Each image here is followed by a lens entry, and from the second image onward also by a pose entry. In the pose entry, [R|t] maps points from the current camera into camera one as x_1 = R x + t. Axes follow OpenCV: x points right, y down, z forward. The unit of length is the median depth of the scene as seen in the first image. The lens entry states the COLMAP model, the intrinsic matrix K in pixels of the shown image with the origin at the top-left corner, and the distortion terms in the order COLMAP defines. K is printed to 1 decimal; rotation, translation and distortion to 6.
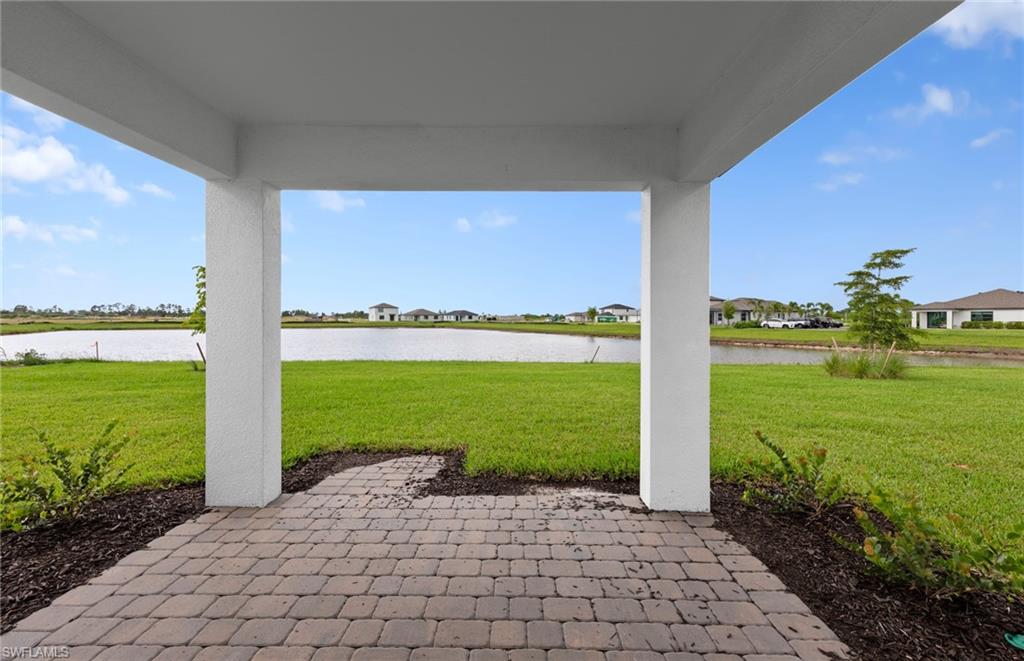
lens RADIAL K [[407.7, 0, 513.2], [0, 407.7, 328.3], [0, 0, 1]] dist [0.008795, 0.000083]
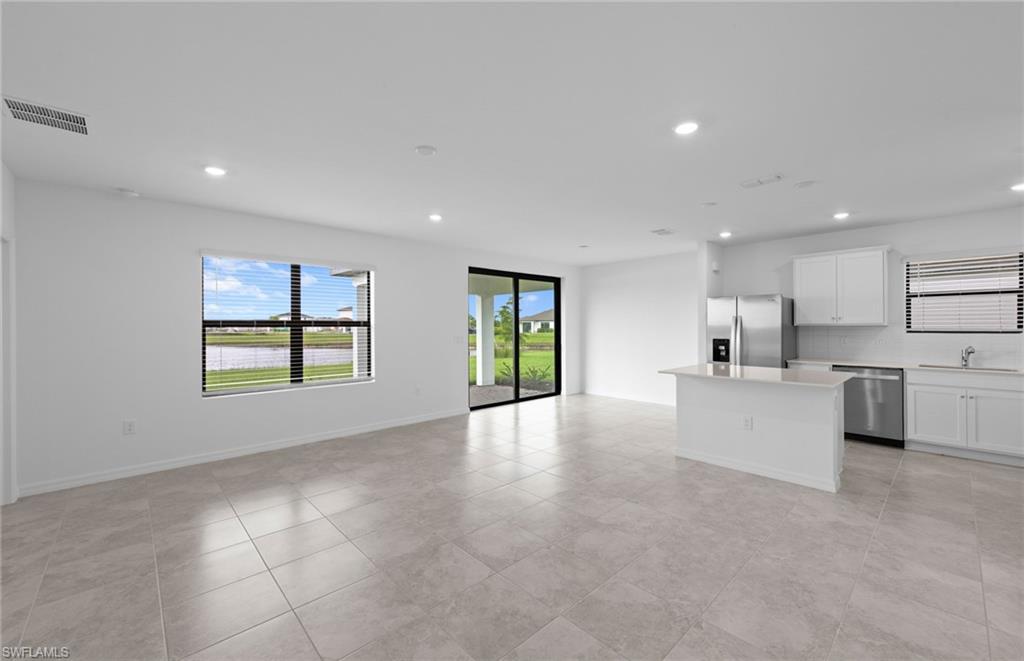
lens RADIAL K [[407.7, 0, 513.2], [0, 407.7, 328.3], [0, 0, 1]] dist [0.008795, 0.000083]
pose [[0.718205, -0.007752, 0.695788, -0.123005], [0.020983, 0.999724, -0.010521, -0.001021], [-0.695515, 0.022156, 0.718170, -0.111073]]
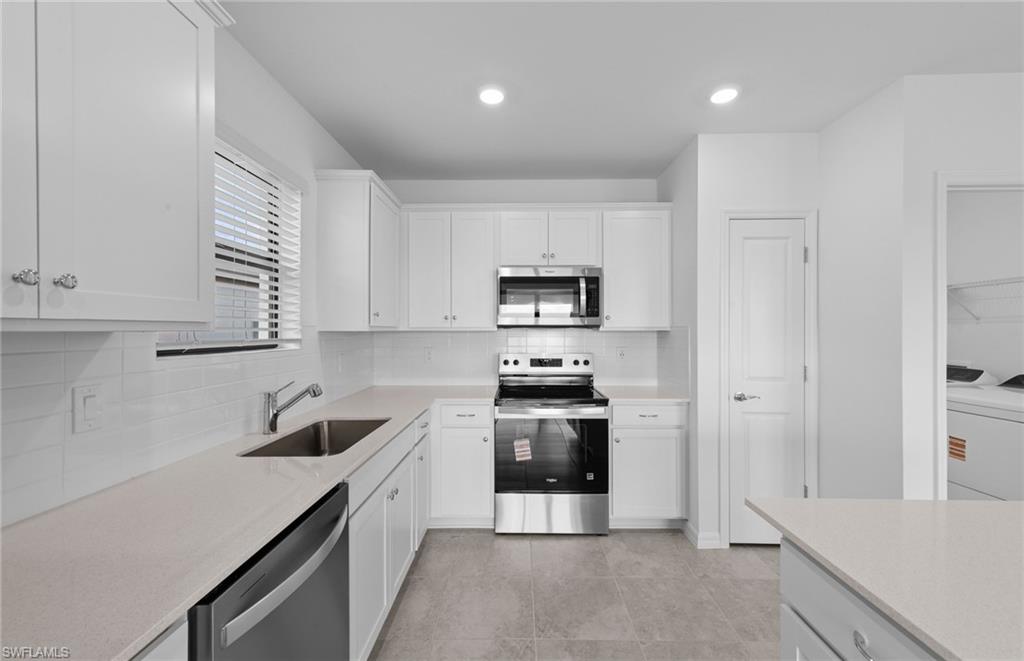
lens RADIAL K [[407.7, 0, 513.2], [0, 407.7, 328.3], [0, 0, 1]] dist [0.008795, 0.000083]
pose [[-1.000000, -0.000068, 0.000889, -0.002283], [-0.000053, 0.999858, 0.016858, -0.001511], [-0.000890, 0.016858, -0.999857, -0.076454]]
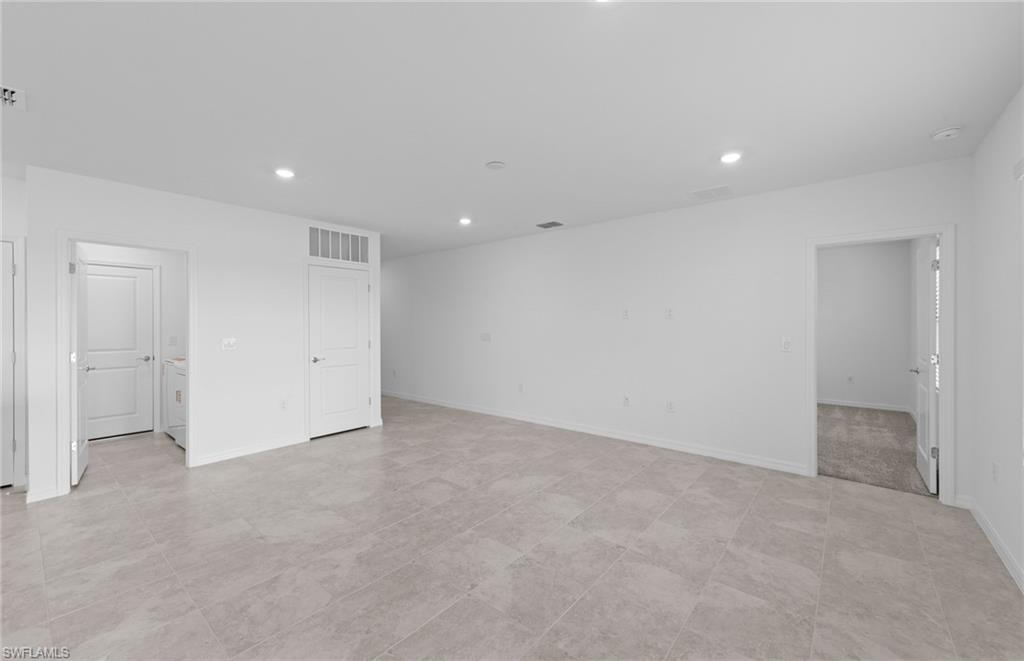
lens RADIAL K [[407.7, 0, 513.2], [0, 407.7, 328.3], [0, 0, 1]] dist [0.008795, 0.000083]
pose [[-0.626209, 0.008626, -0.779607, -0.039605], [-0.015972, 0.999587, 0.023889, -0.002991], [0.779491, 0.027412, -0.625813, -0.014640]]
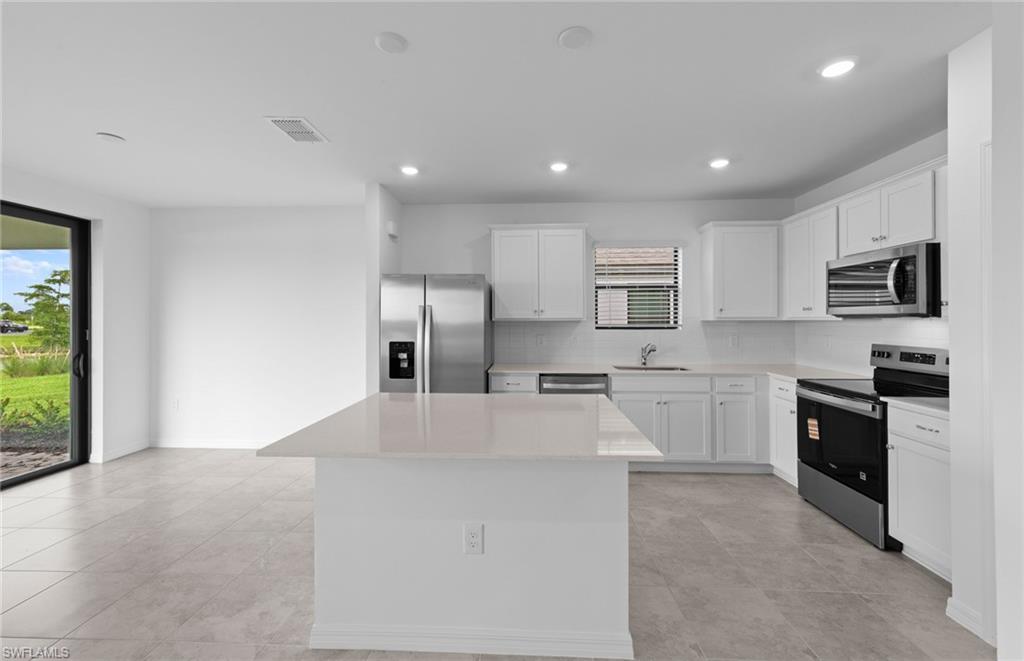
lens RADIAL K [[409.4, 0, 512.3], [0, 409.4, 316.4], [0, 0, 1]] dist [0.009138, -0.000011]
pose [[0.031707, 0.008120, 0.999464, -0.069245], [0.023859, 0.999676, -0.008878, -0.001344], [-0.999212, 0.024127, 0.031503, -0.089660]]
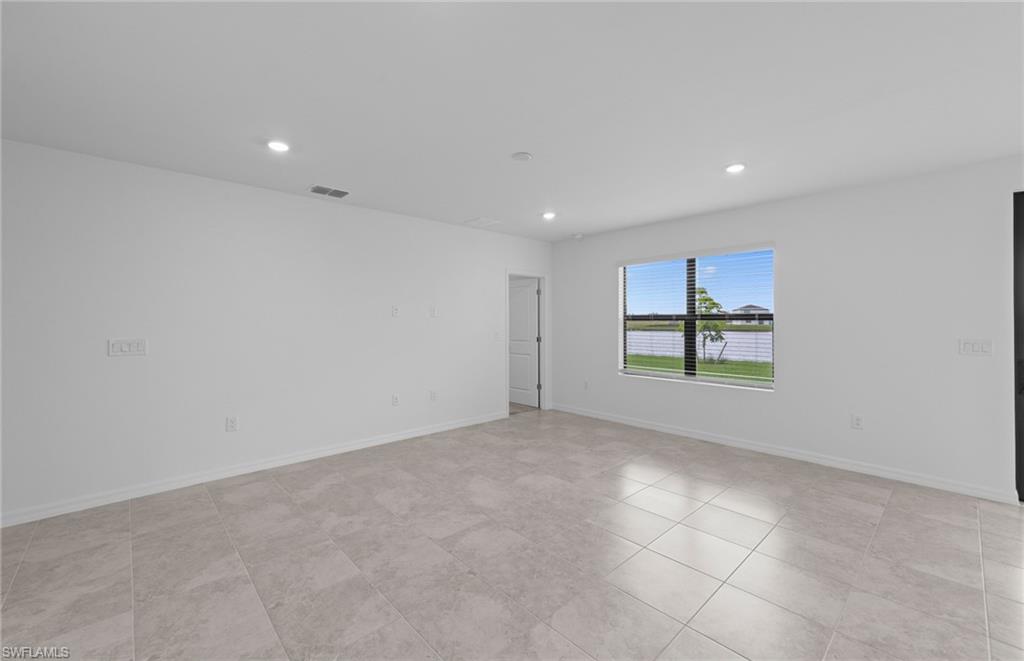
lens RADIAL K [[414.0, 0, 508.6], [0, 414.0, 312.6], [0, 0, 1]] dist [0.010165, -0.000067]
pose [[0.689631, -0.015675, -0.723991, -0.043914], [-0.015589, 0.999213, -0.036483, -0.000991], [0.723993, 0.036446, 0.688844, -0.106071]]
